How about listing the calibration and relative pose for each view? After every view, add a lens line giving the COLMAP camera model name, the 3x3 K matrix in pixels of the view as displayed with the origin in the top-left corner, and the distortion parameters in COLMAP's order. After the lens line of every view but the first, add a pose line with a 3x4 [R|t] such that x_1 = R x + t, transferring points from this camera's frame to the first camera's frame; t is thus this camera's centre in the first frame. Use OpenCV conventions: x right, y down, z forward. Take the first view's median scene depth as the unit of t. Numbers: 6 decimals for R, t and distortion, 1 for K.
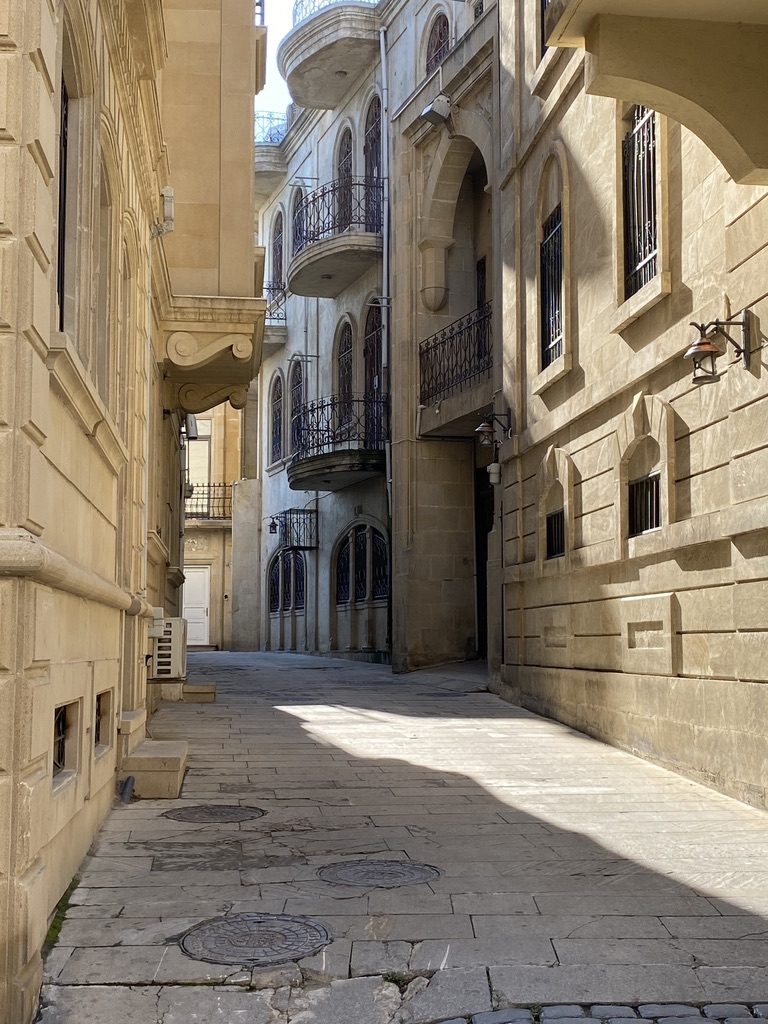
lens RADIAL K [[1417.7, 0, 383.4], [0, 1417.7, 511.9], [0, 0, 1]] dist [0.088347, 0.000000]
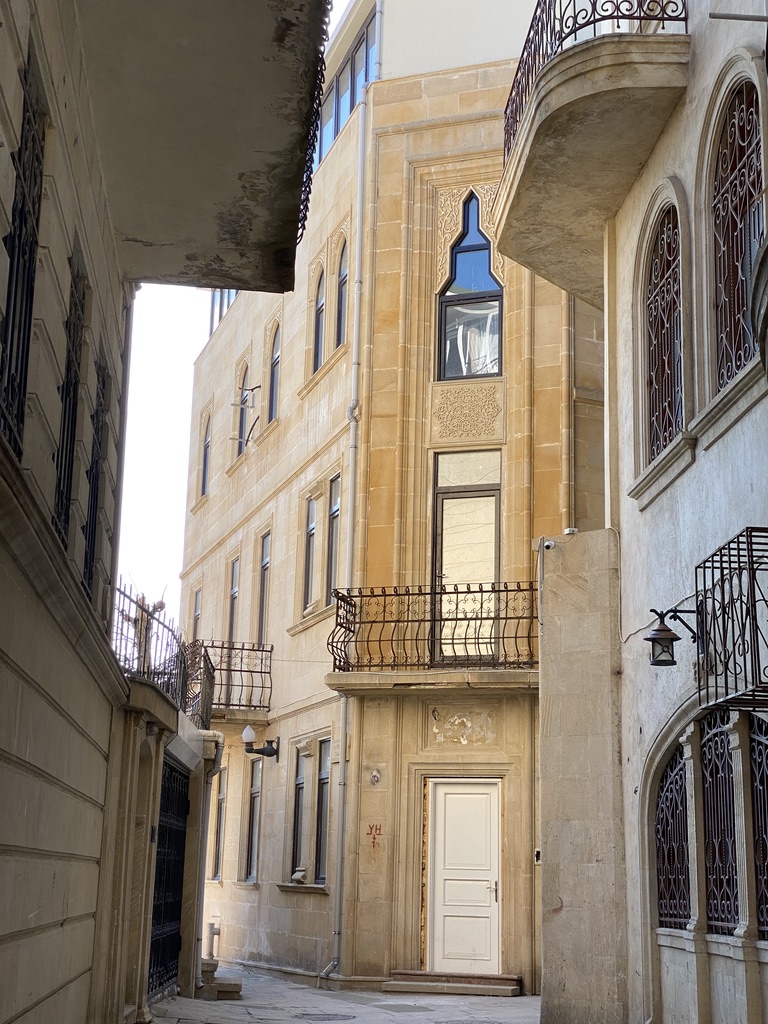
lens RADIAL K [[1525.9, 0, 384.2], [0, 1525.9, 509.8], [0, 0, 1]] dist [0.144765, 0.000000]
pose [[0.973008, -0.033426, -0.228336, -0.064892], [0.000550, 0.989787, -0.142553, 0.031557], [0.230769, 0.138580, 0.963089, 0.723103]]
